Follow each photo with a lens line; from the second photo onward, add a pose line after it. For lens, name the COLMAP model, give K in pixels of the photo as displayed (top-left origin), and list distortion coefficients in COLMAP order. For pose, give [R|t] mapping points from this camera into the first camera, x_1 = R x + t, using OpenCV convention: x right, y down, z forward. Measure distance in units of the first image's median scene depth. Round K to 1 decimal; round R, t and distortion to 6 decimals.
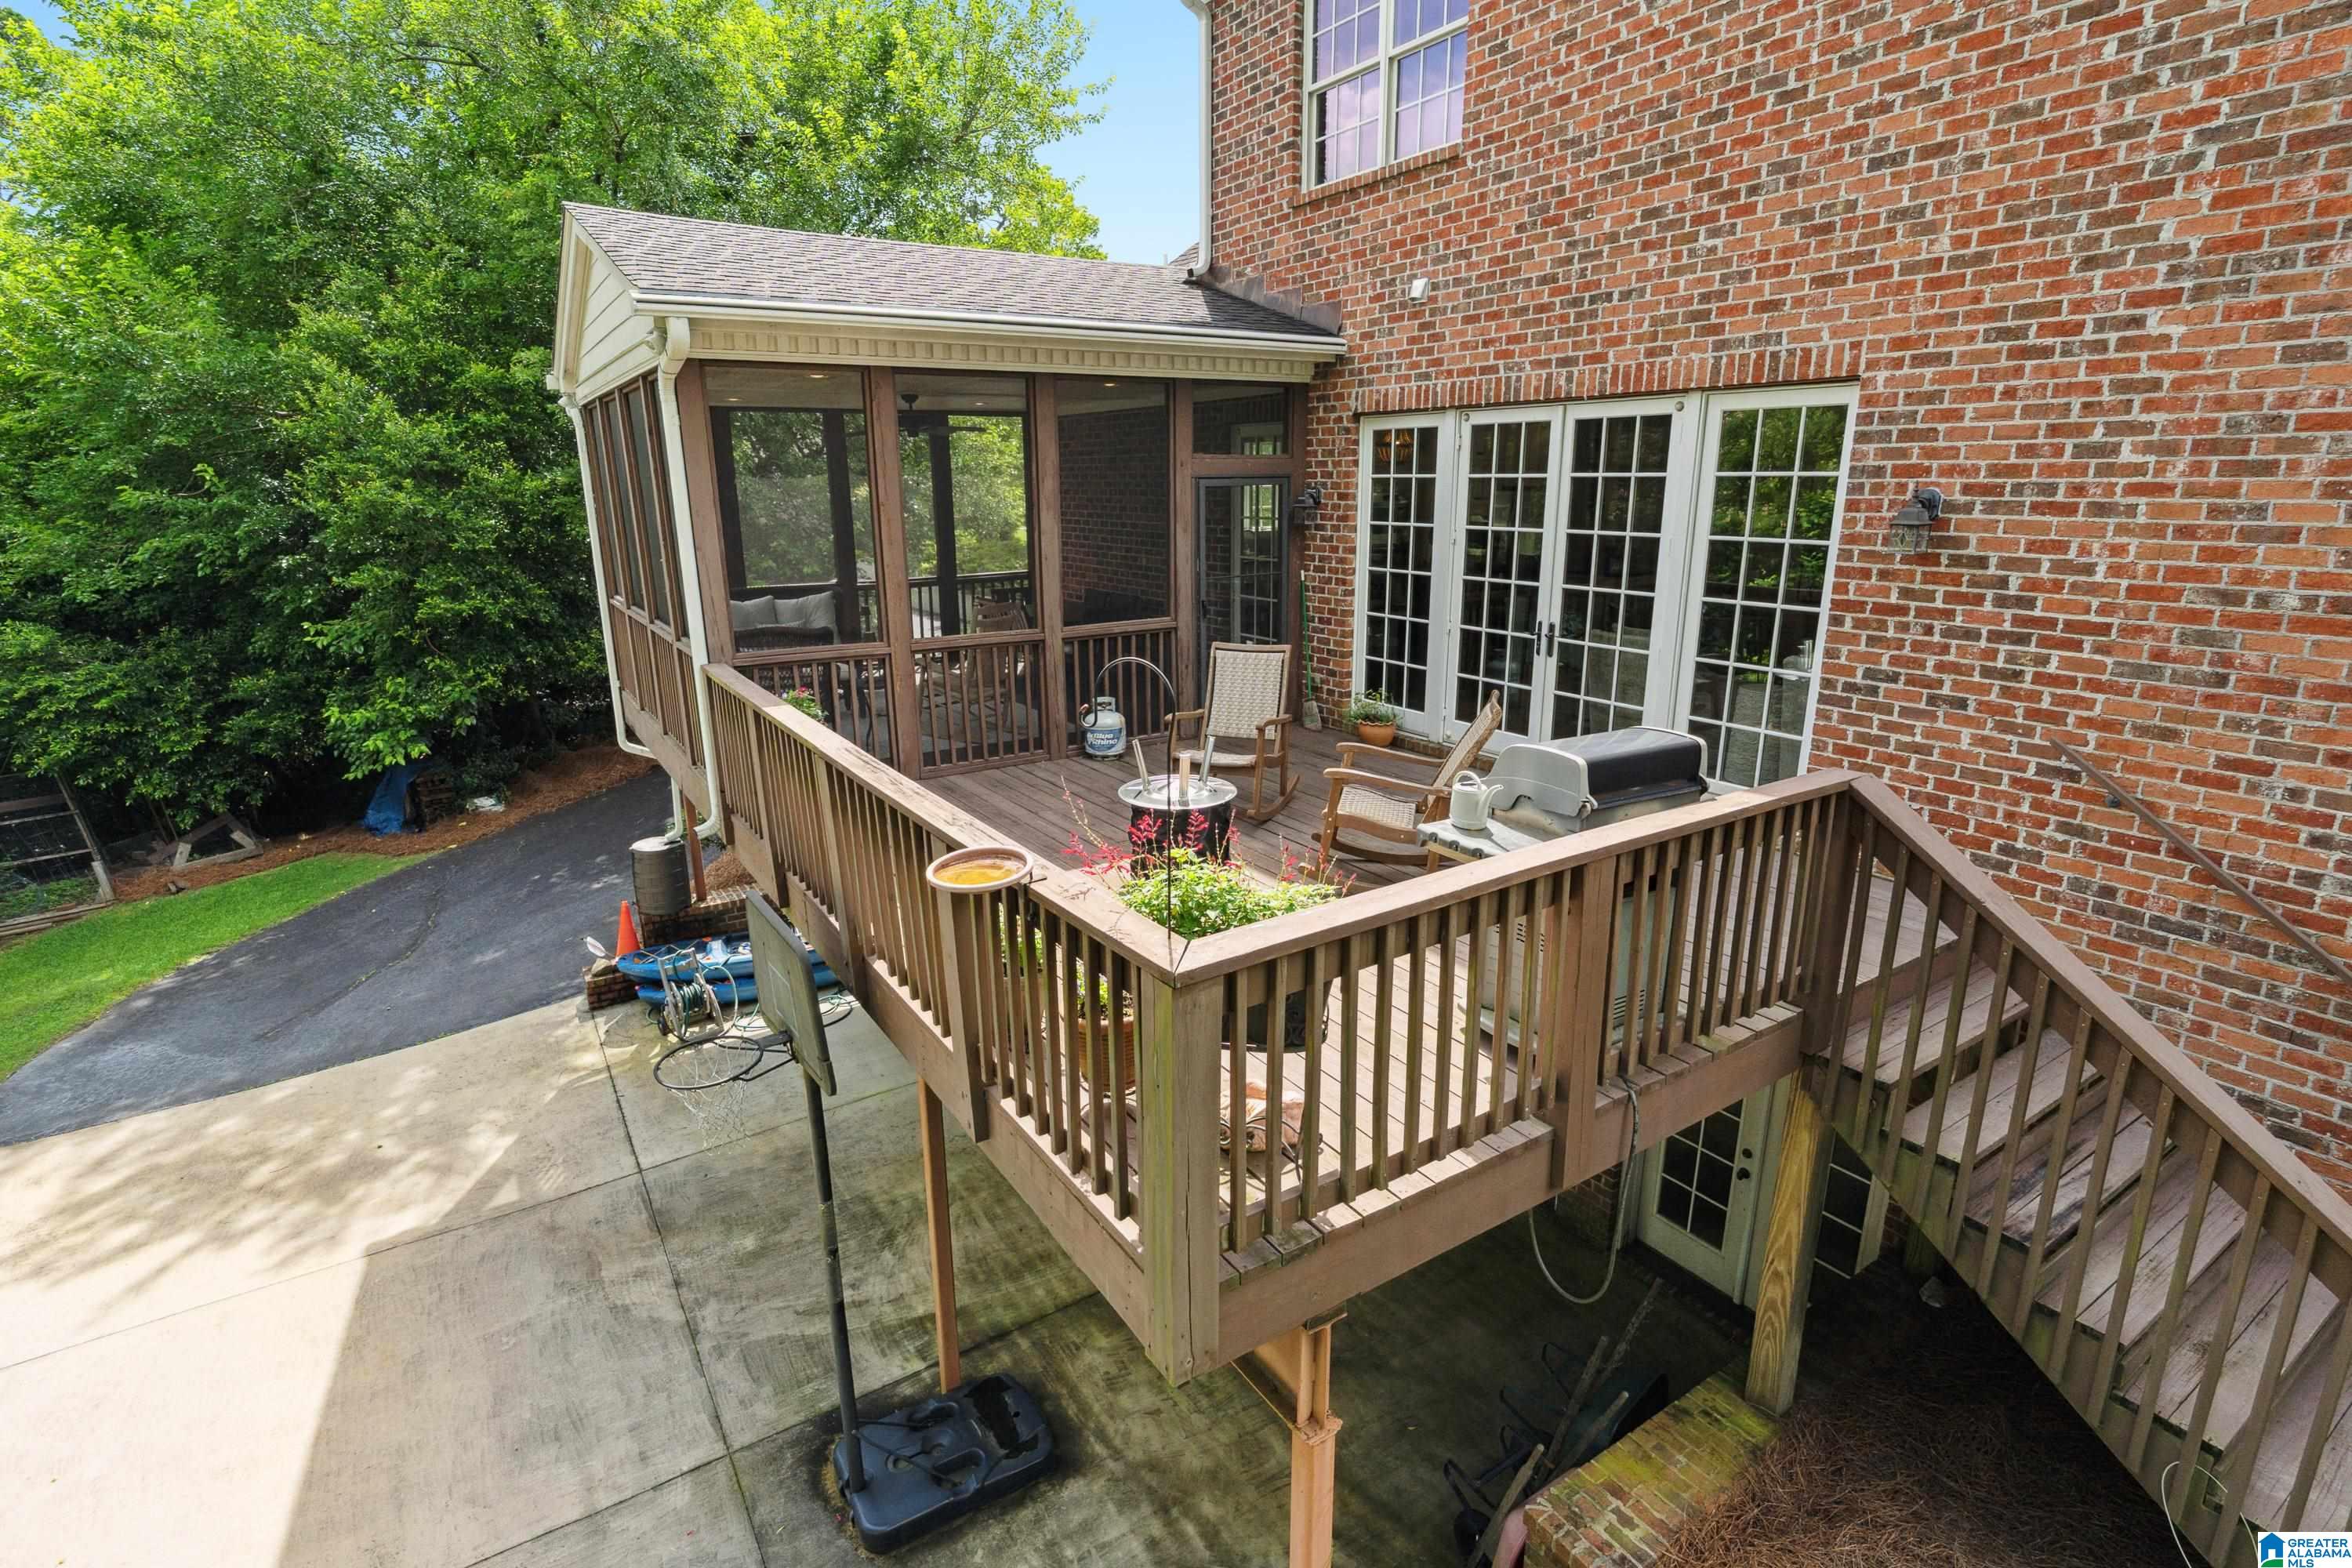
lens RADIAL K [[1103.5, 0, 1100.1], [0, 1103.5, 840.8], [0, 0, 1]] dist [-0.003808, 0.001072]
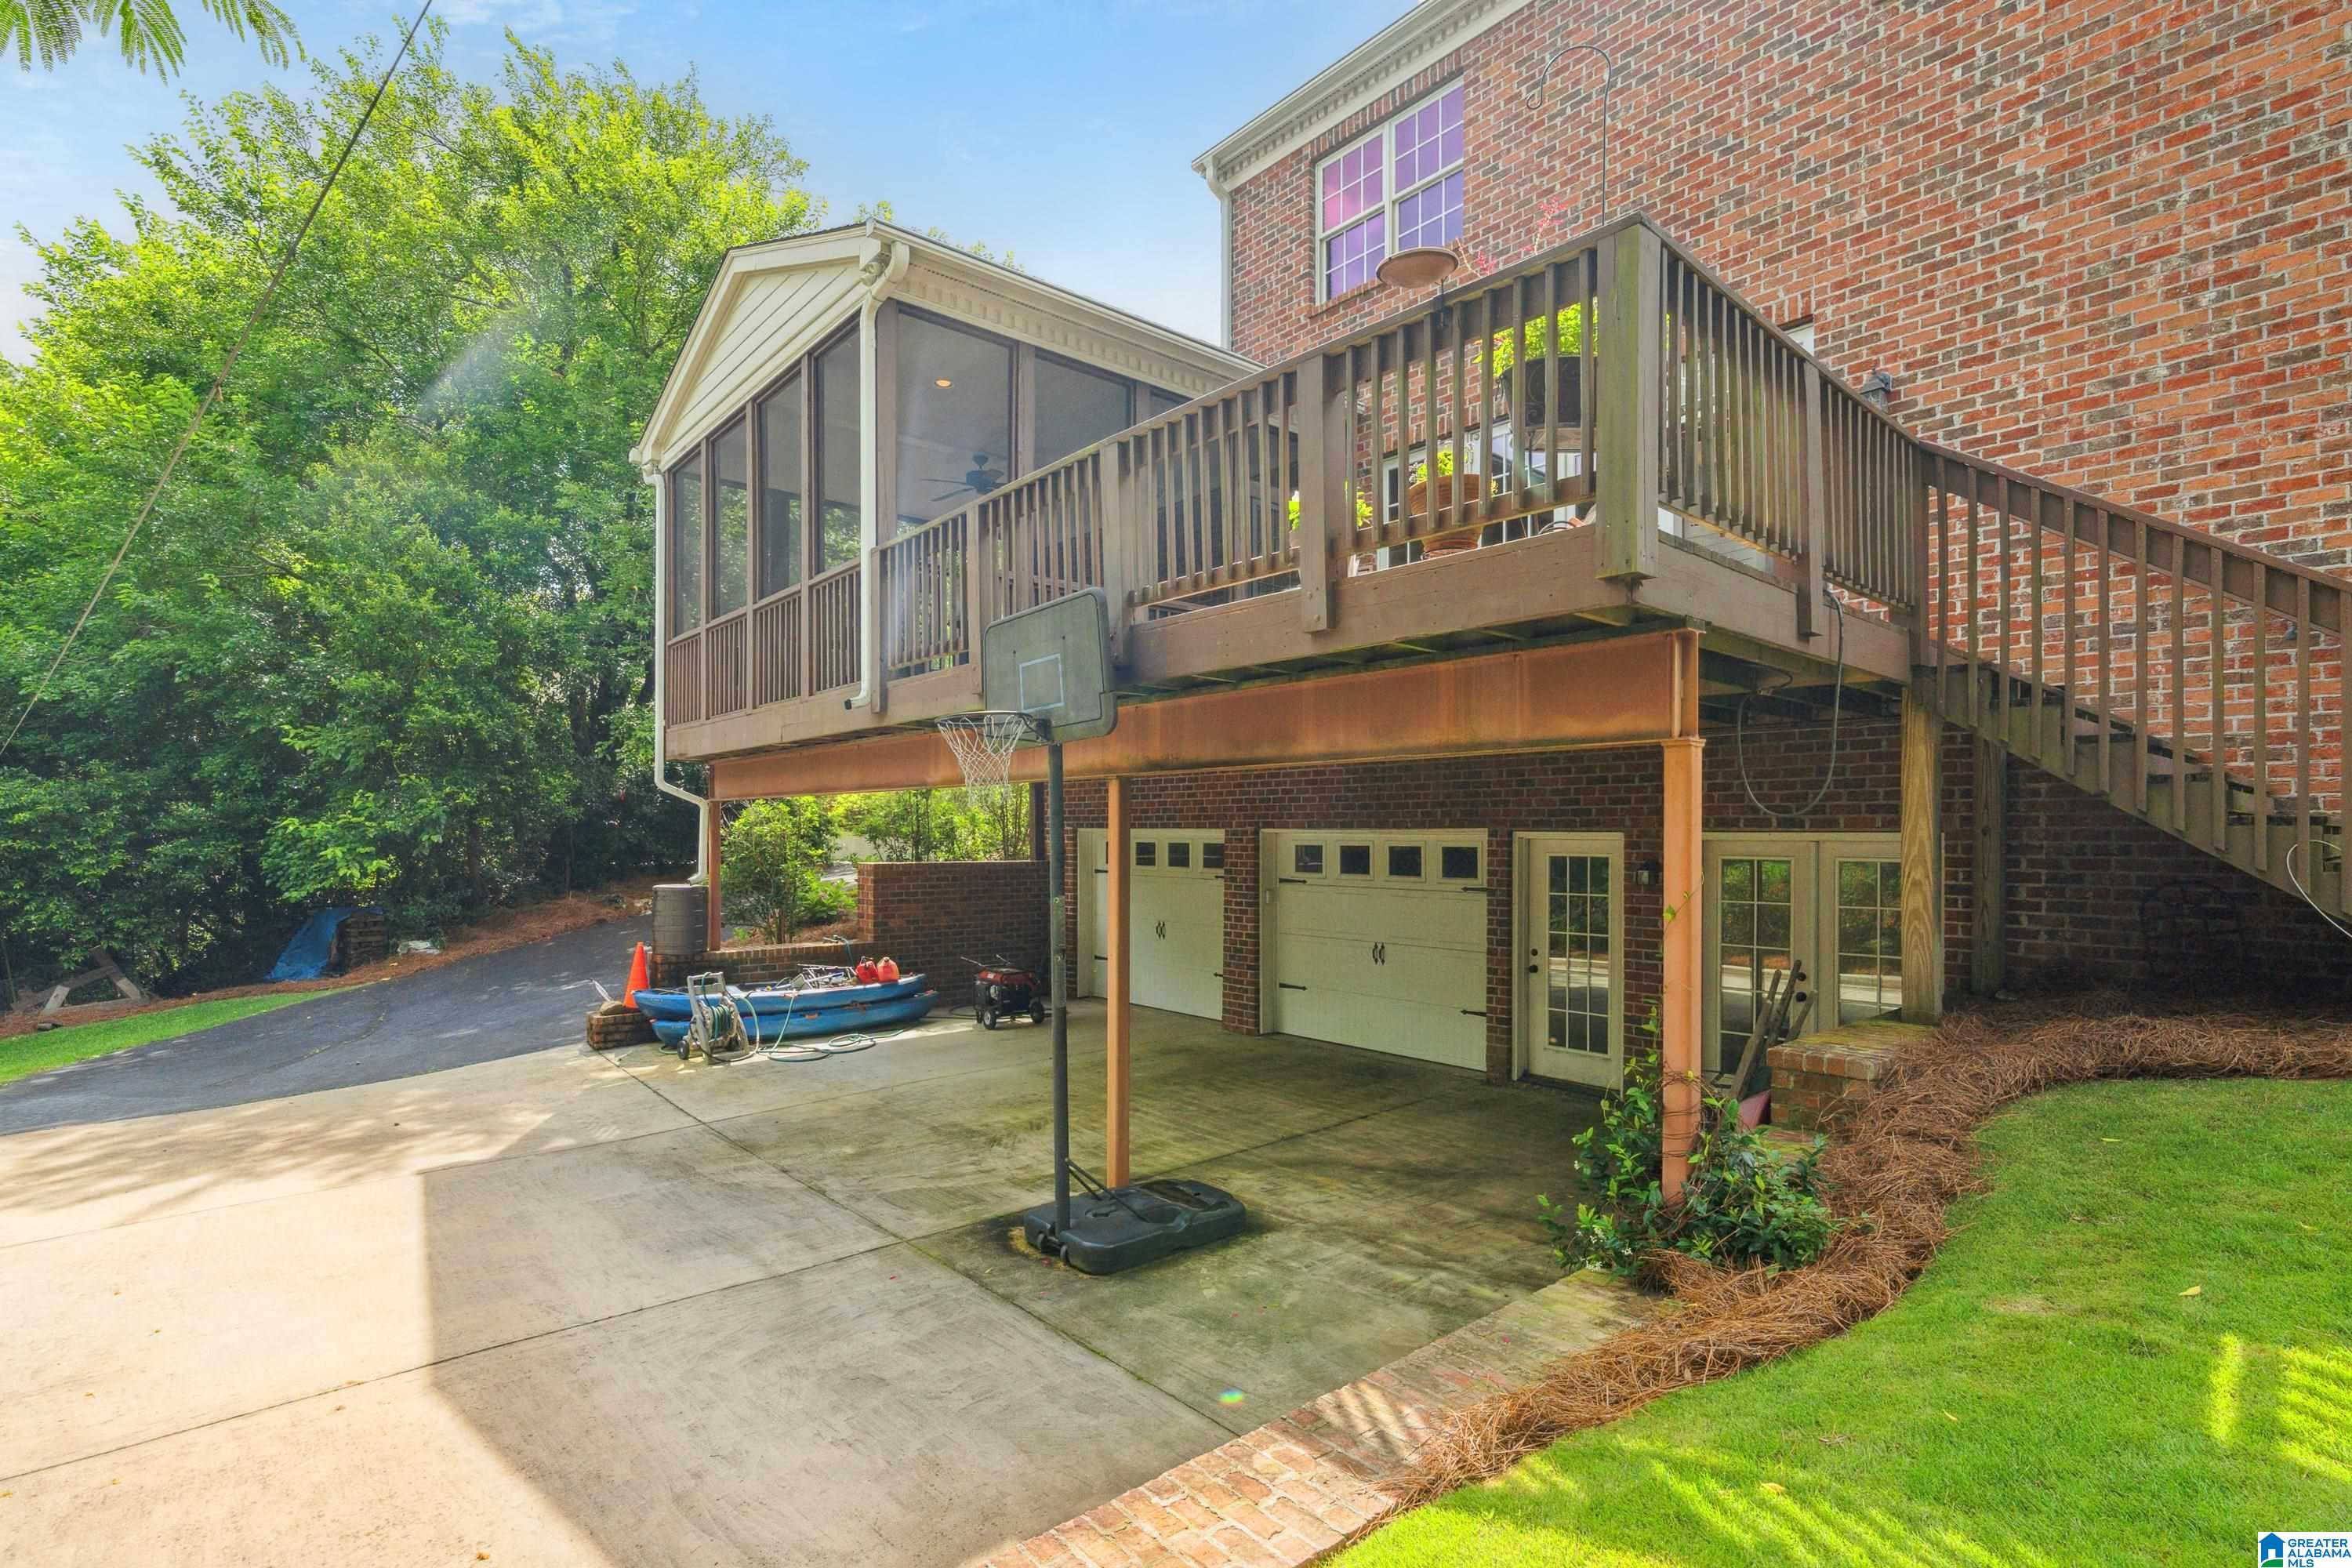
lens RADIAL K [[1103.5, 0, 1075.5], [0, 1103.5, 897.9], [0, 0, 1]] dist [-0.003808, 0.001072]
pose [[0.992251, 0.018328, 0.122887, -0.357198], [0.013585, 0.967127, -0.253931, 0.585990], [-0.123502, 0.253633, 0.959384, -0.017011]]
